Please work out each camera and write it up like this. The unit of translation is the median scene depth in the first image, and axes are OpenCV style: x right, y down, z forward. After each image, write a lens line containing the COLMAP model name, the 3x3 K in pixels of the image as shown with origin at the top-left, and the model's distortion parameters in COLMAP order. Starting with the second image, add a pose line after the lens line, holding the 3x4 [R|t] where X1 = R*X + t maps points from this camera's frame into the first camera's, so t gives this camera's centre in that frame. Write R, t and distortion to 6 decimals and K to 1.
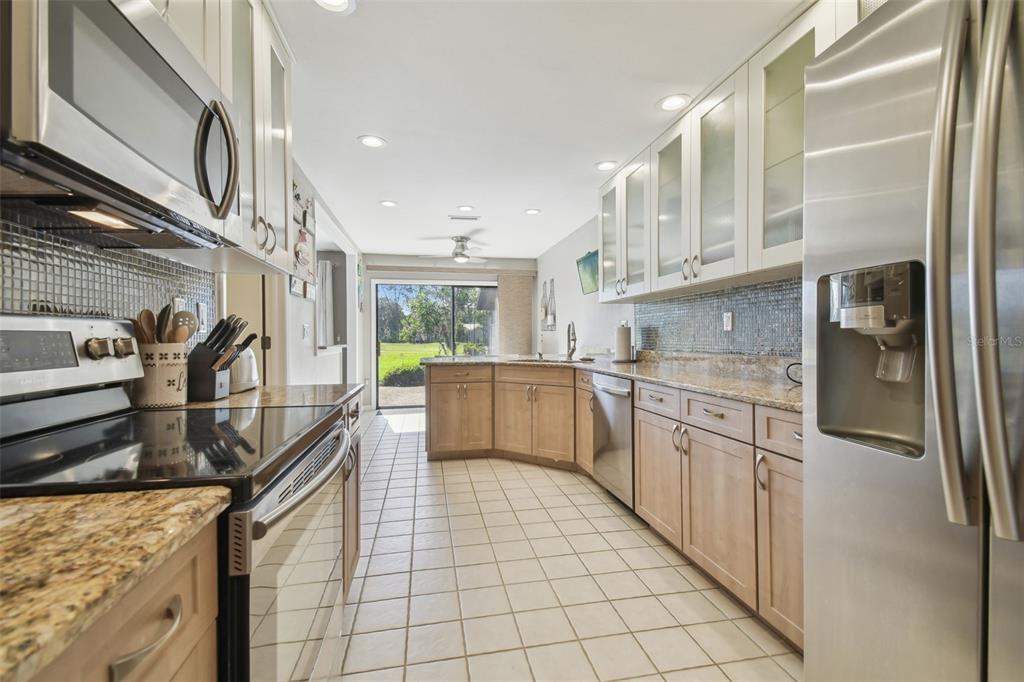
lens RADIAL K [[451.0, 0, 516.0], [0, 451.0, 338.2], [0, 0, 1]] dist [0.030322, -0.005230]
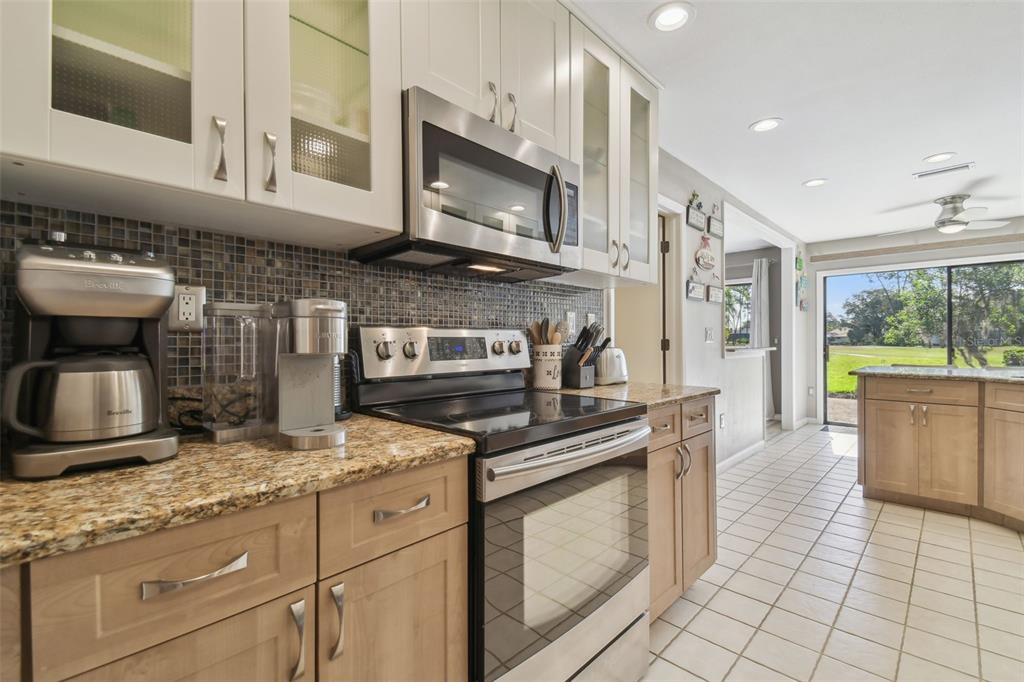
lens RADIAL K [[451.0, 0, 512.3], [0, 451.0, 344.6], [0, 0, 1]] dist [0.030322, -0.005230]
pose [[0.572143, 0.010508, -0.820087, 0.115312], [-0.002073, 0.999933, 0.011365, -0.001715], [0.820151, -0.004802, 0.572126, 0.044259]]
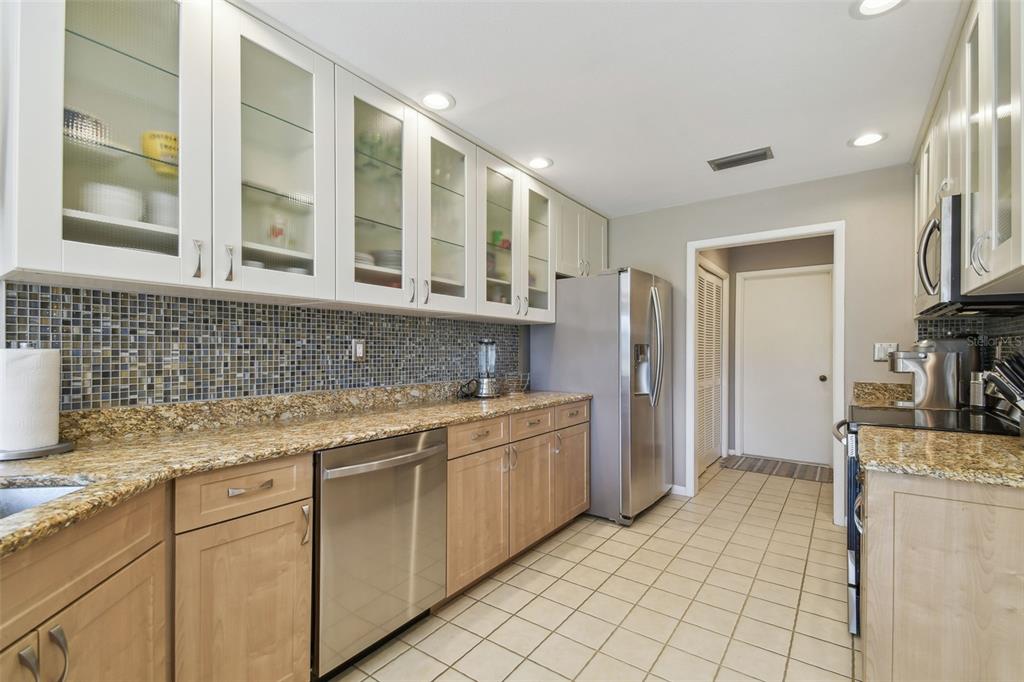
lens RADIAL K [[451.0, 0, 517.7], [0, 451.0, 349.2], [0, 0, 1]] dist [0.030322, -0.005230]
pose [[-0.682436, 0.008426, 0.730897, -0.273615], [-0.000794, 0.999924, -0.012270, -0.020125], [-0.730945, -0.008954, -0.682377, 1.018151]]
